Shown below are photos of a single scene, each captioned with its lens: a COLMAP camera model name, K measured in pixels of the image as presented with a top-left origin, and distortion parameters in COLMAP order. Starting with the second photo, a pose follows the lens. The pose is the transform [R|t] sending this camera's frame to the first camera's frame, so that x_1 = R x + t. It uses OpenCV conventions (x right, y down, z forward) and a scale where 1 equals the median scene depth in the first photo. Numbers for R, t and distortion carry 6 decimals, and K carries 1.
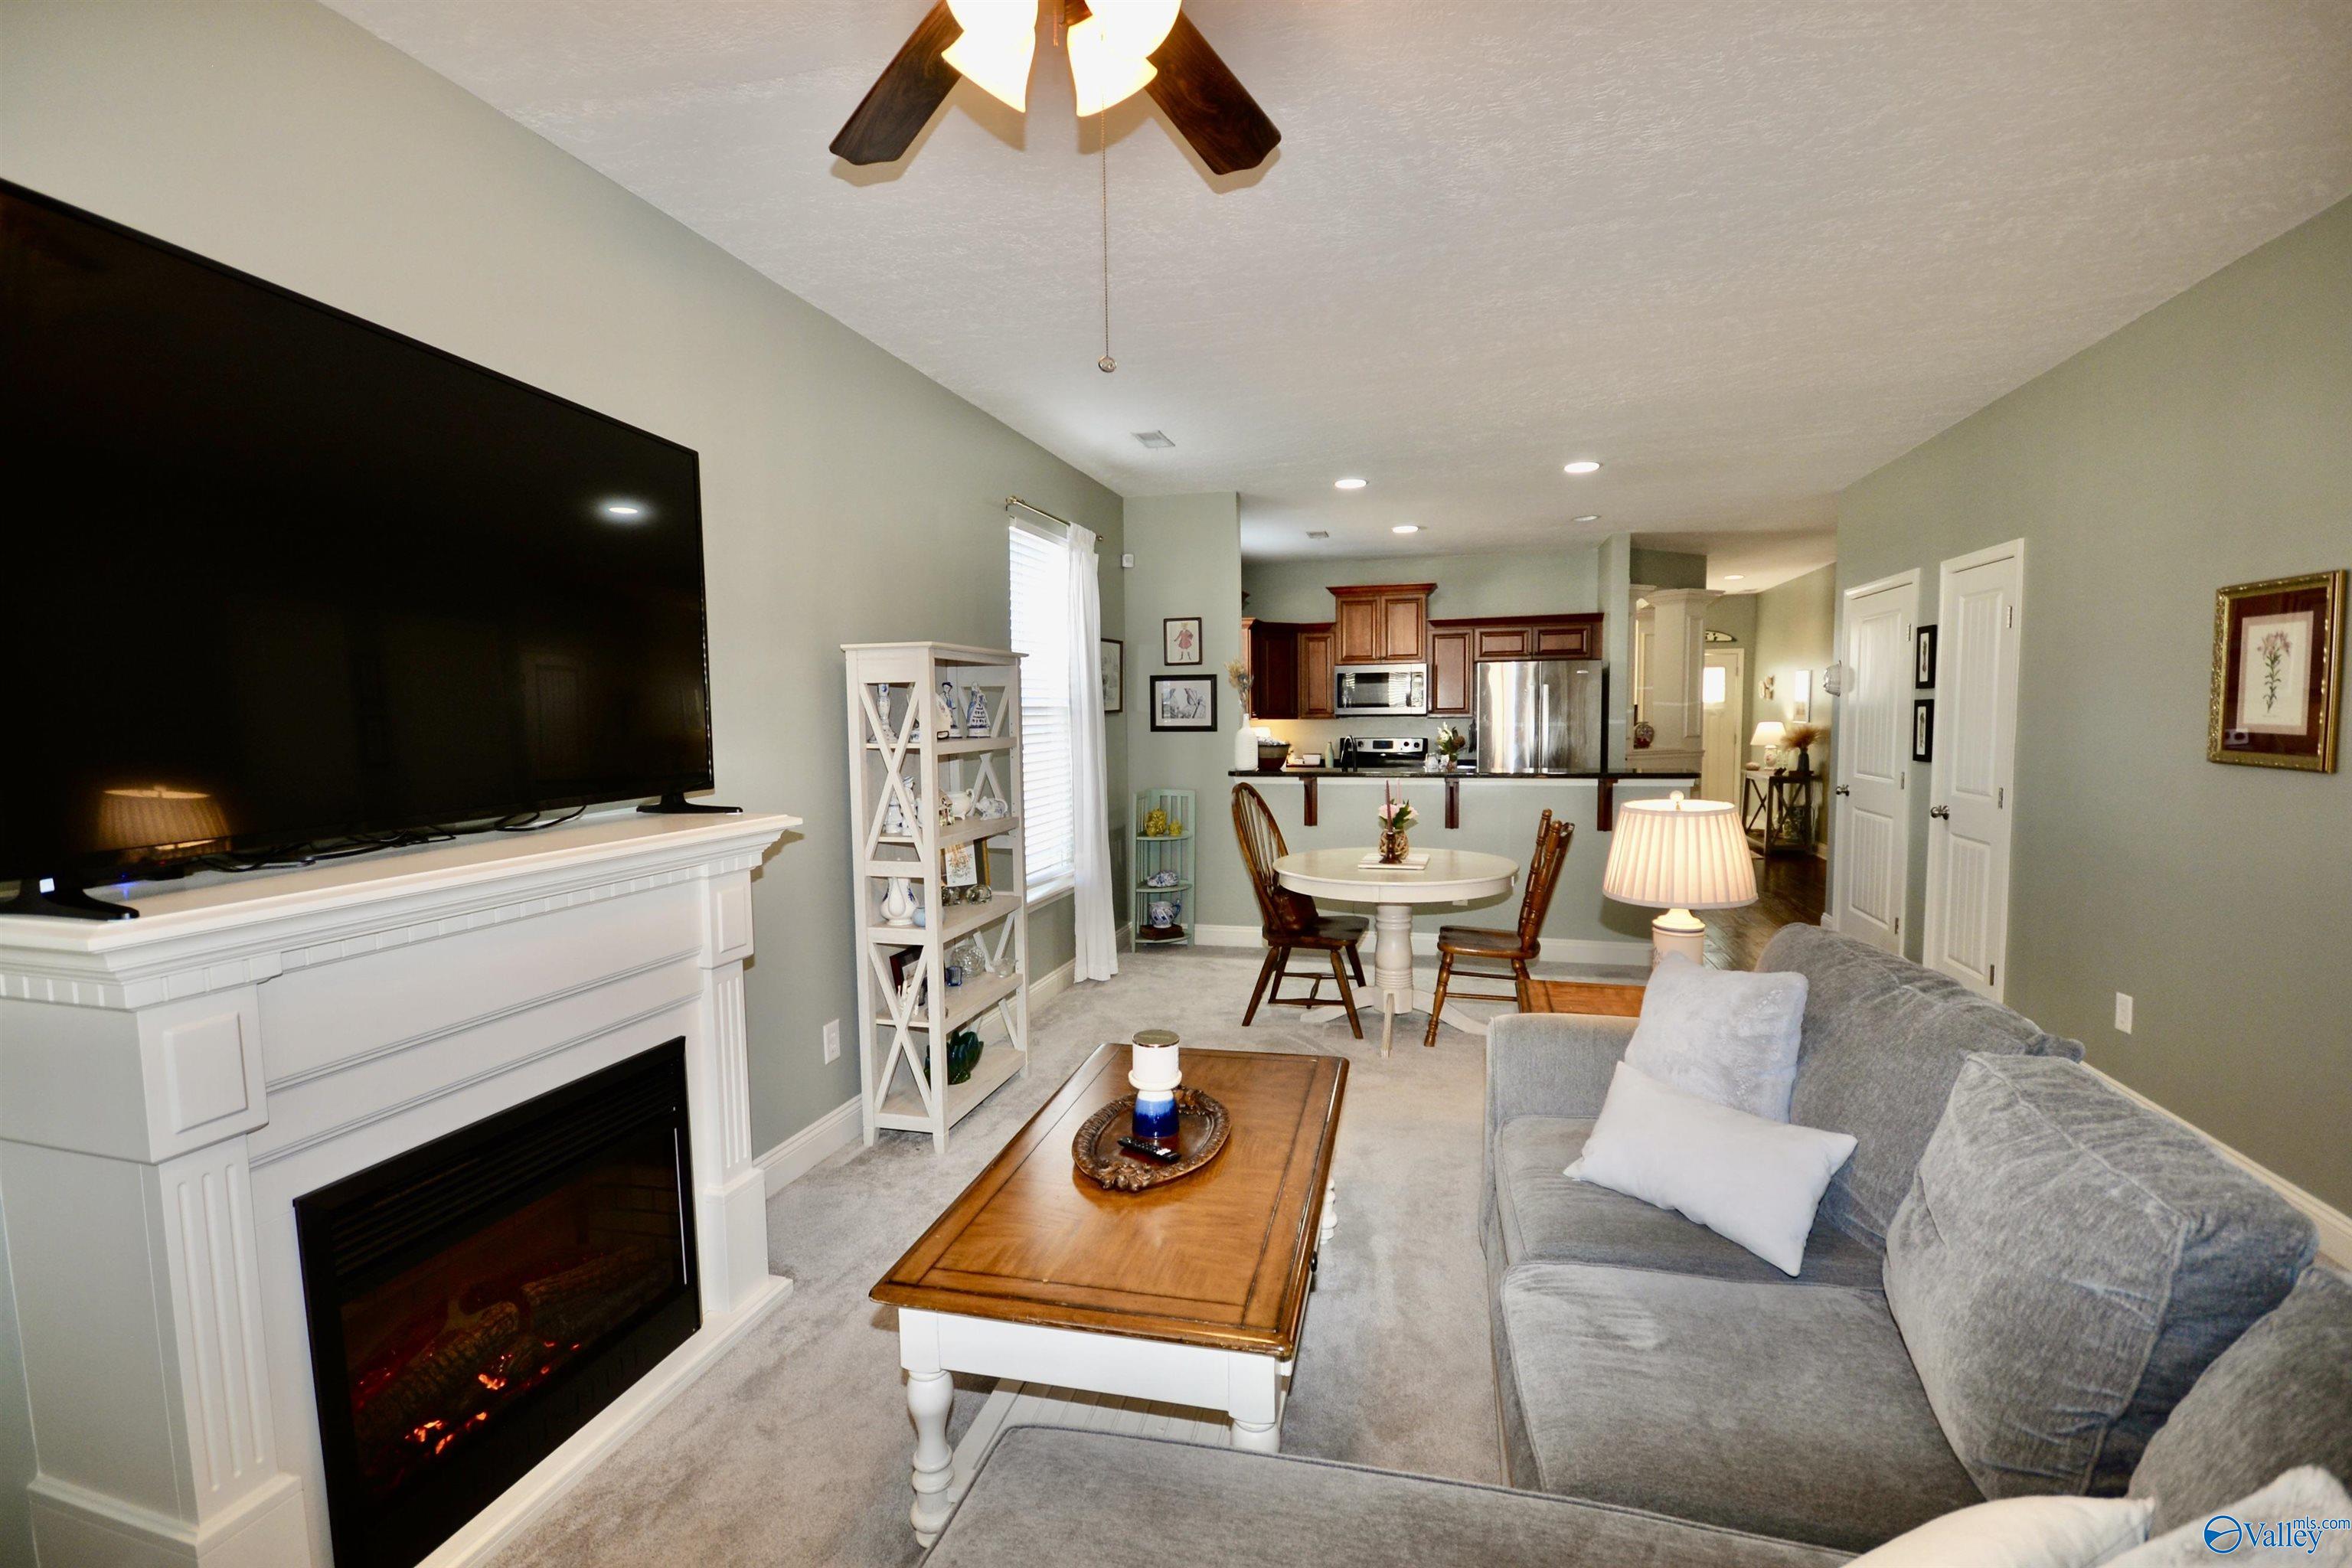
lens RADIAL K [[1049.1, 0, 1175.5], [0, 1049.1, 791.1], [0, 0, 1]] dist [0.002326, -0.003173]
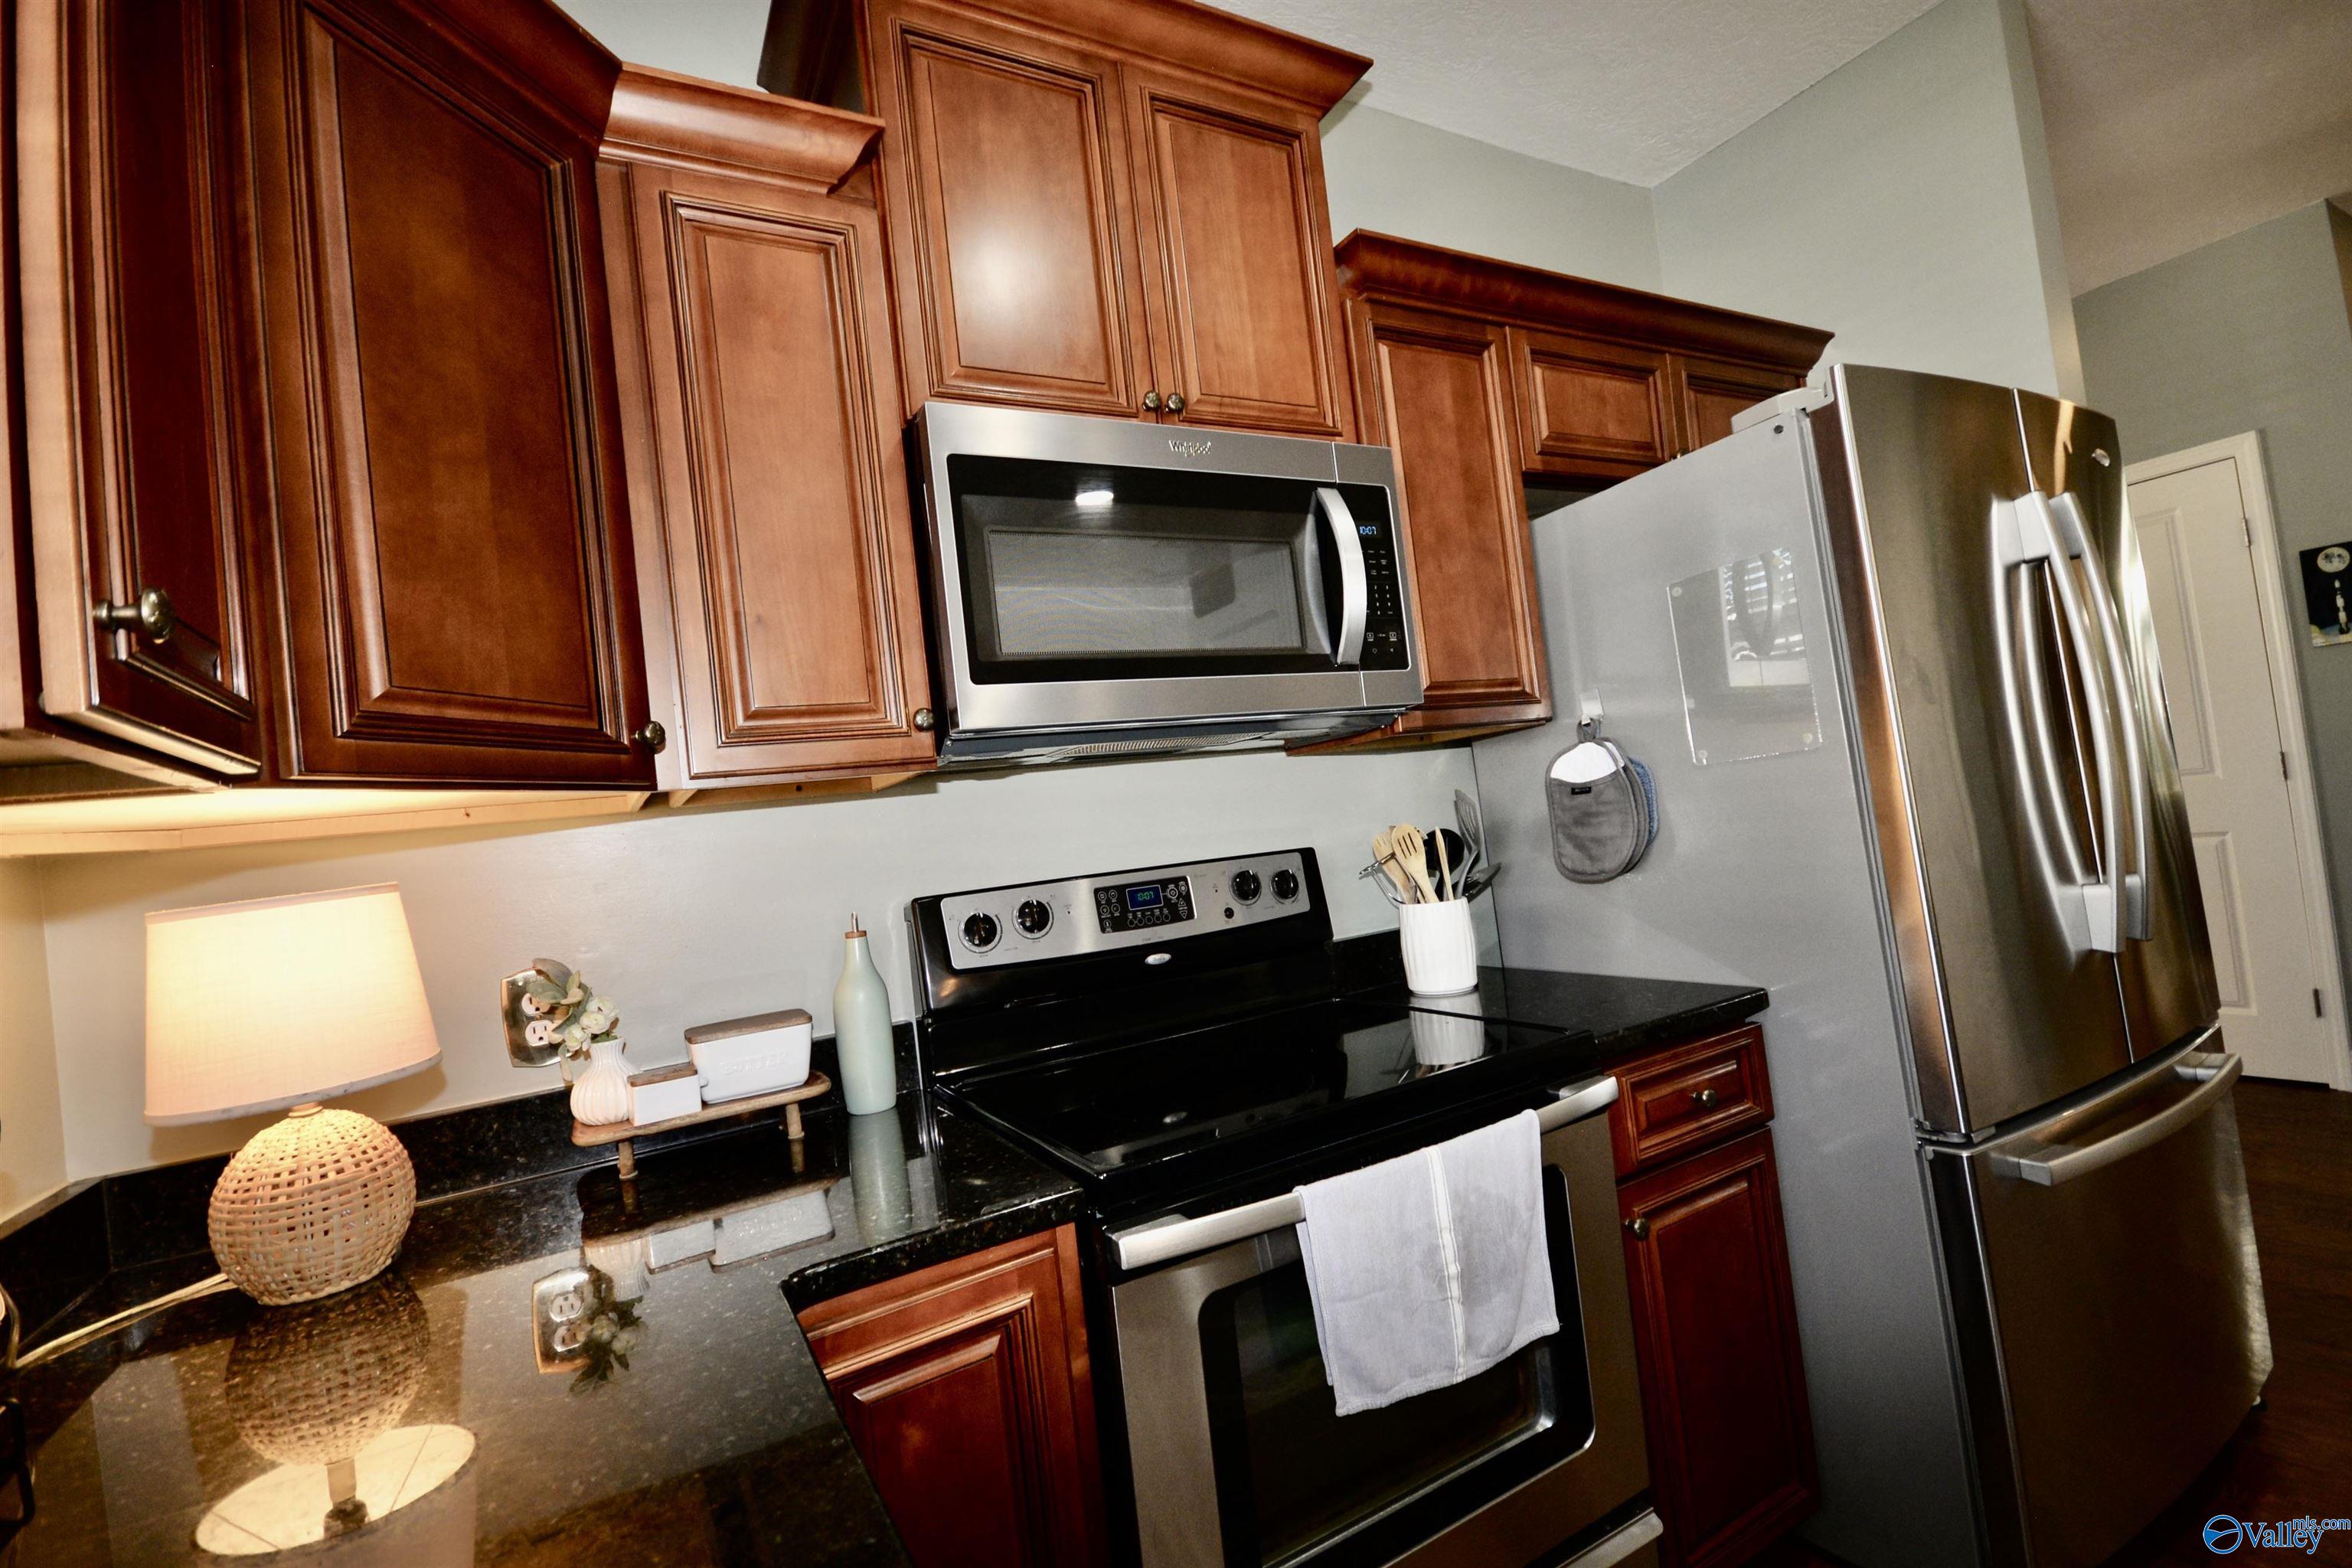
lens RADIAL K [[1049.1, 0, 1175.5], [0, 1049.1, 791.1], [0, 0, 1]] dist [0.002326, -0.003173]
pose [[0.709281, -0.046142, 0.703414, 0.118188], [0.159483, 0.982486, -0.096364, -0.076964], [-0.686648, 0.180531, 0.704218, 1.462318]]
